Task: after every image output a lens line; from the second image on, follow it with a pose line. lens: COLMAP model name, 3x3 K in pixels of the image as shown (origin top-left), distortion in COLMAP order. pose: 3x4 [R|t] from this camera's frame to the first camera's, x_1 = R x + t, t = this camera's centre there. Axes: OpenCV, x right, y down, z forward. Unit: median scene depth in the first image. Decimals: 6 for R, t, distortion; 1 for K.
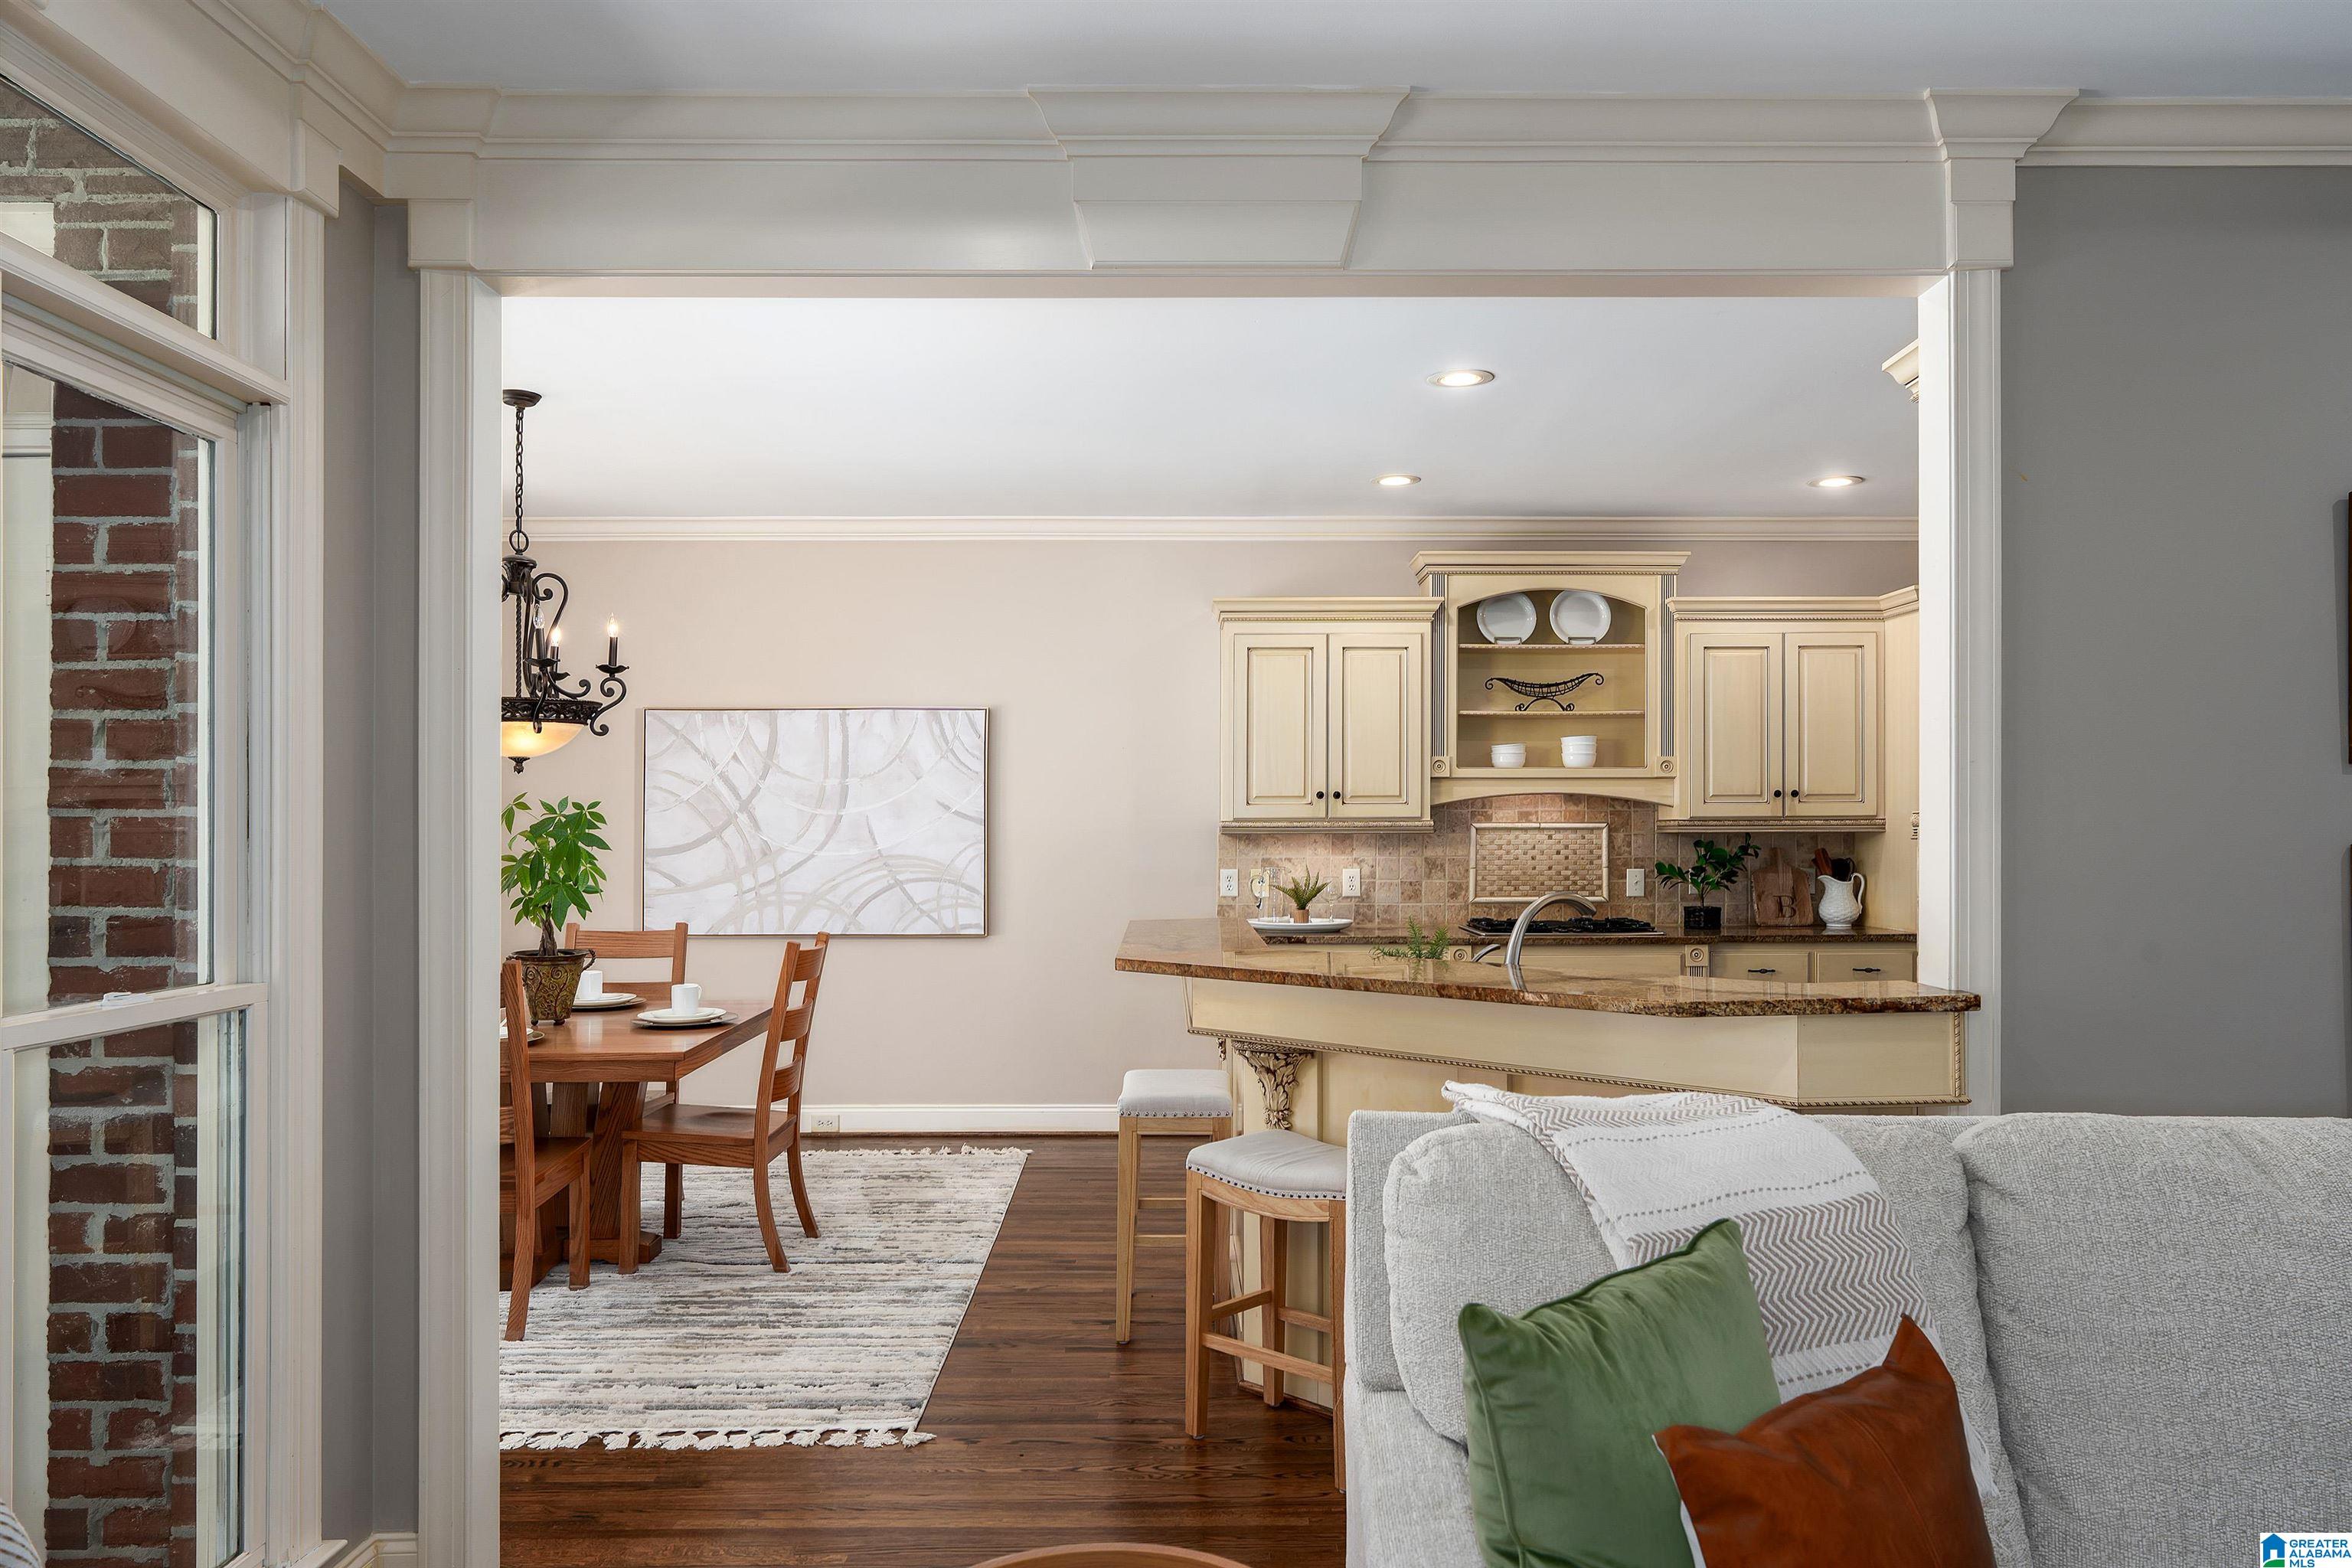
lens RADIAL K [[1549.7, 0, 1186.0], [0, 1549.7, 795.9], [0, 0, 1]] dist [-0.004514, -0.003510]
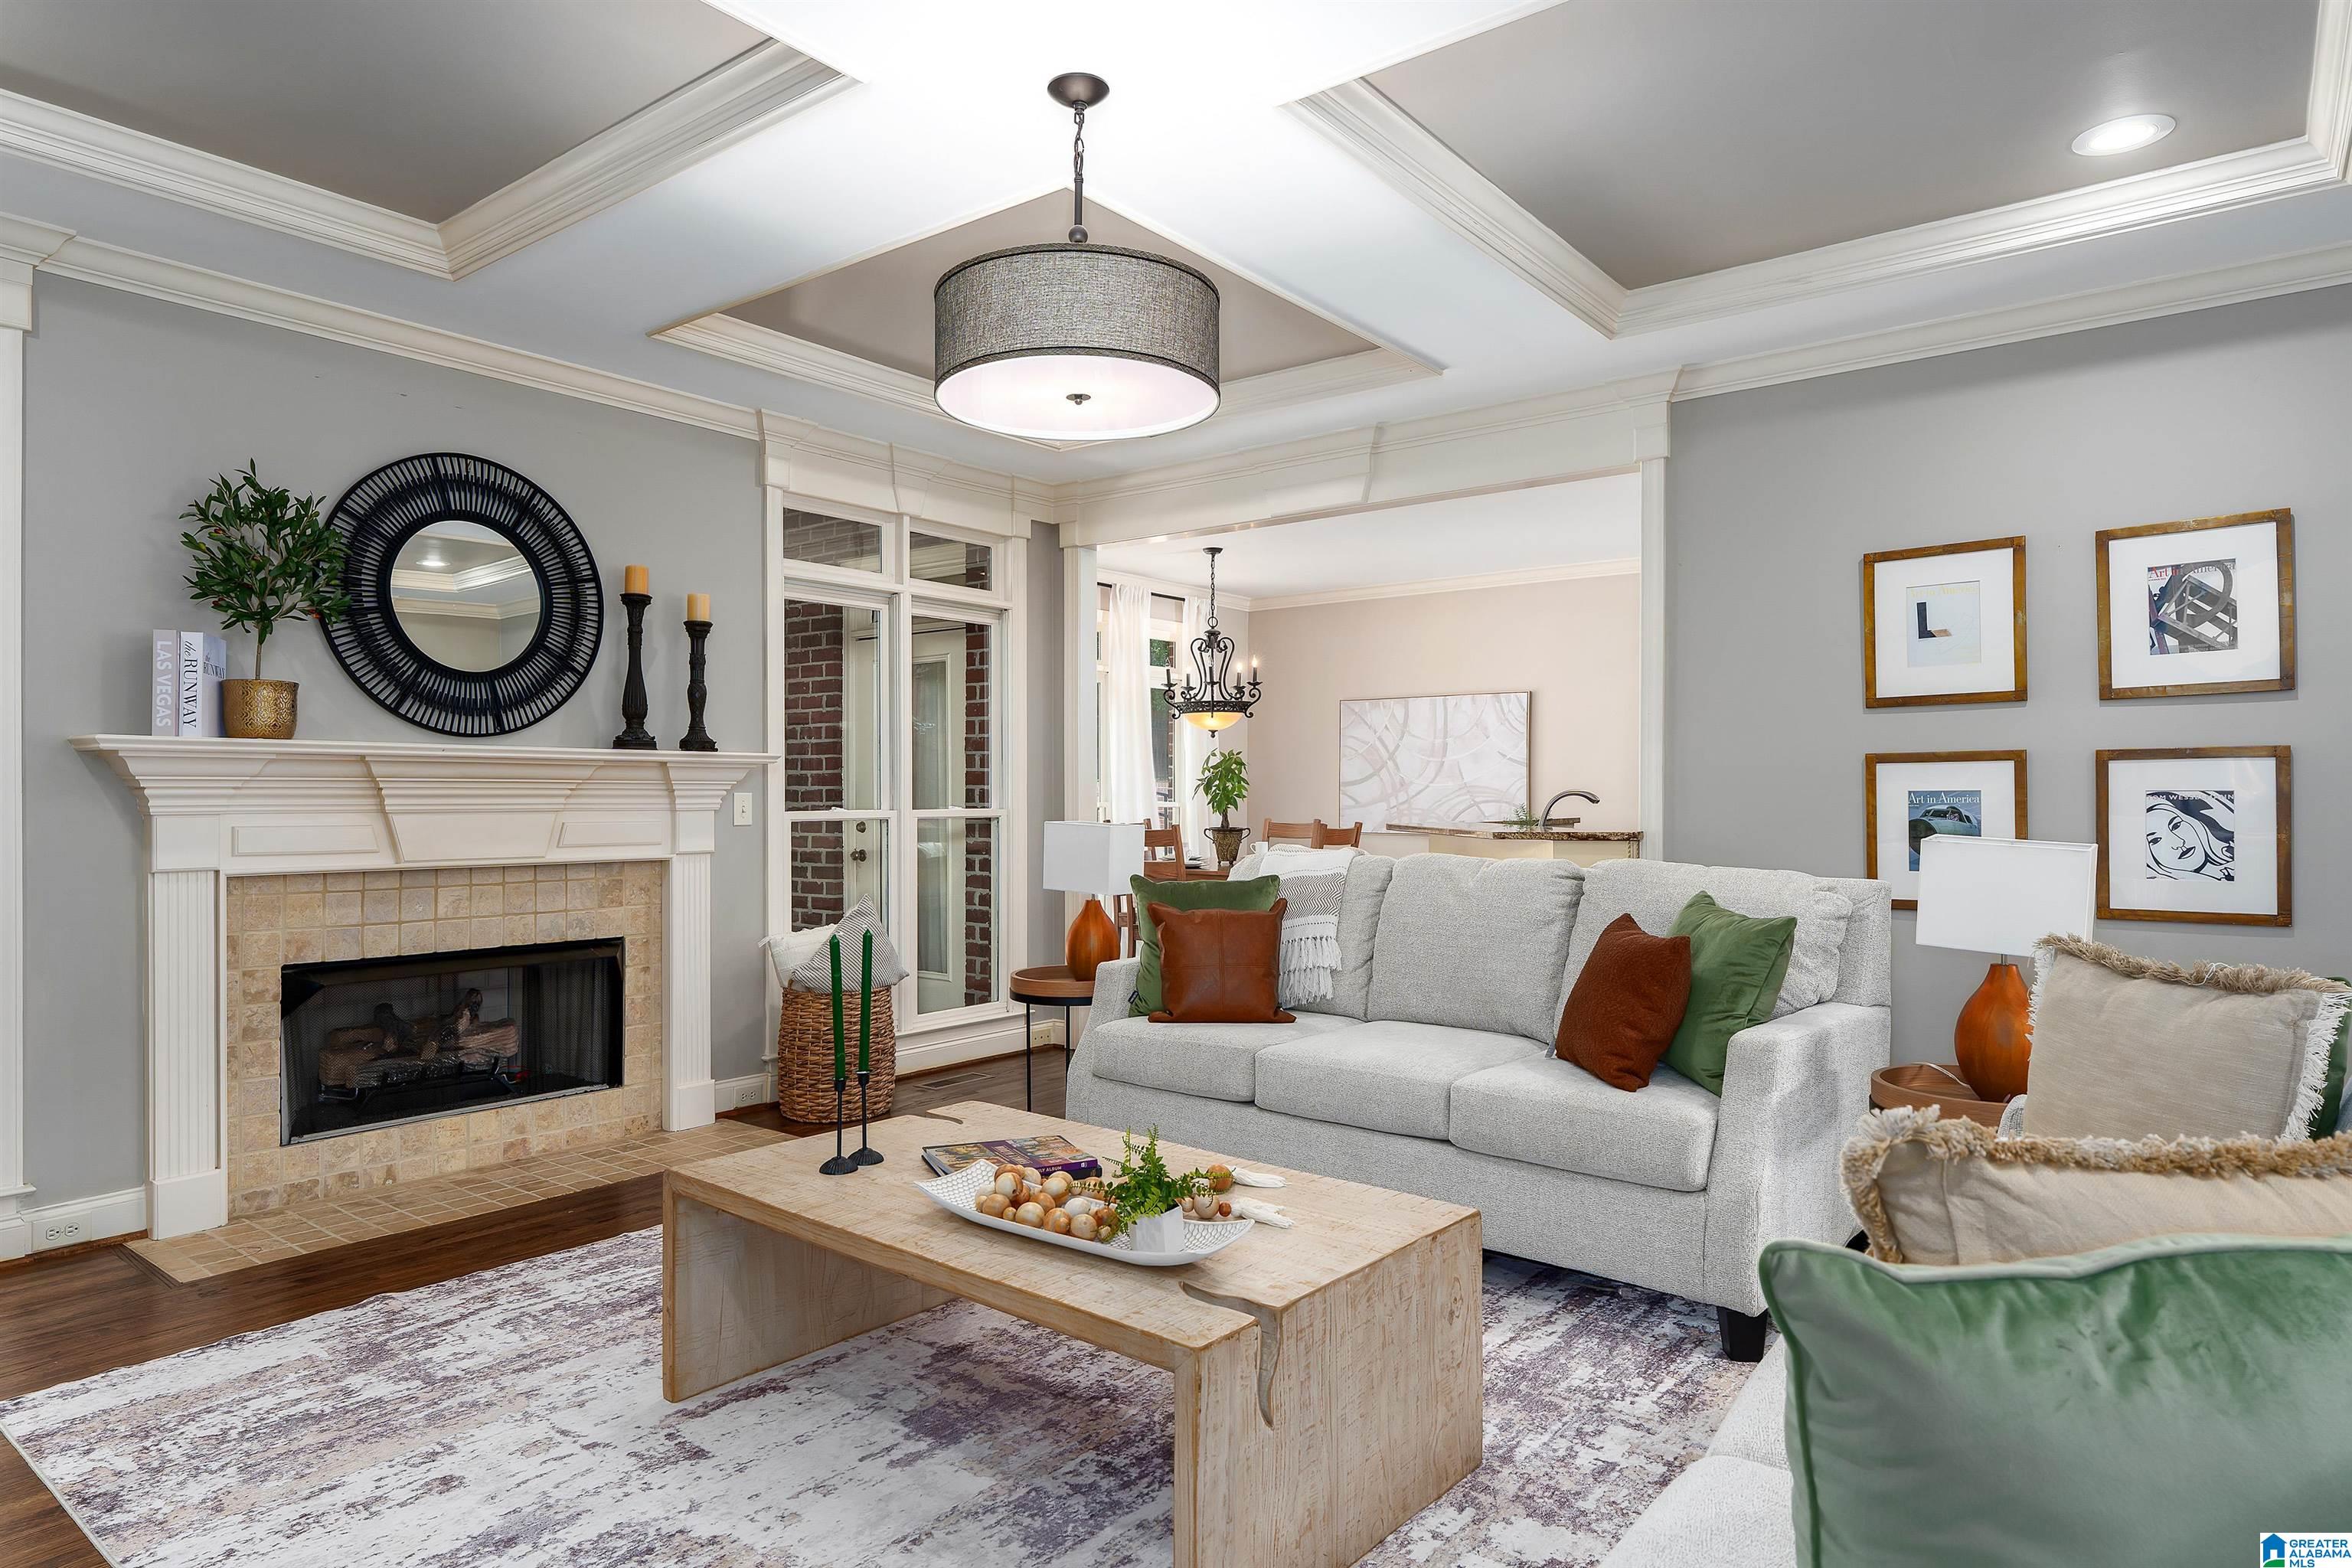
lens RADIAL K [[1381.0, 0, 1187.1], [0, 1381.0, 780.0], [0, 0, 1]] dist [-0.005601, 0.003835]
pose [[0.778837, -0.000716, -0.627226, 0.477191], [0.008506, 0.999919, 0.009420, 0.016142], [0.627169, -0.012672, 0.778780, -0.298293]]
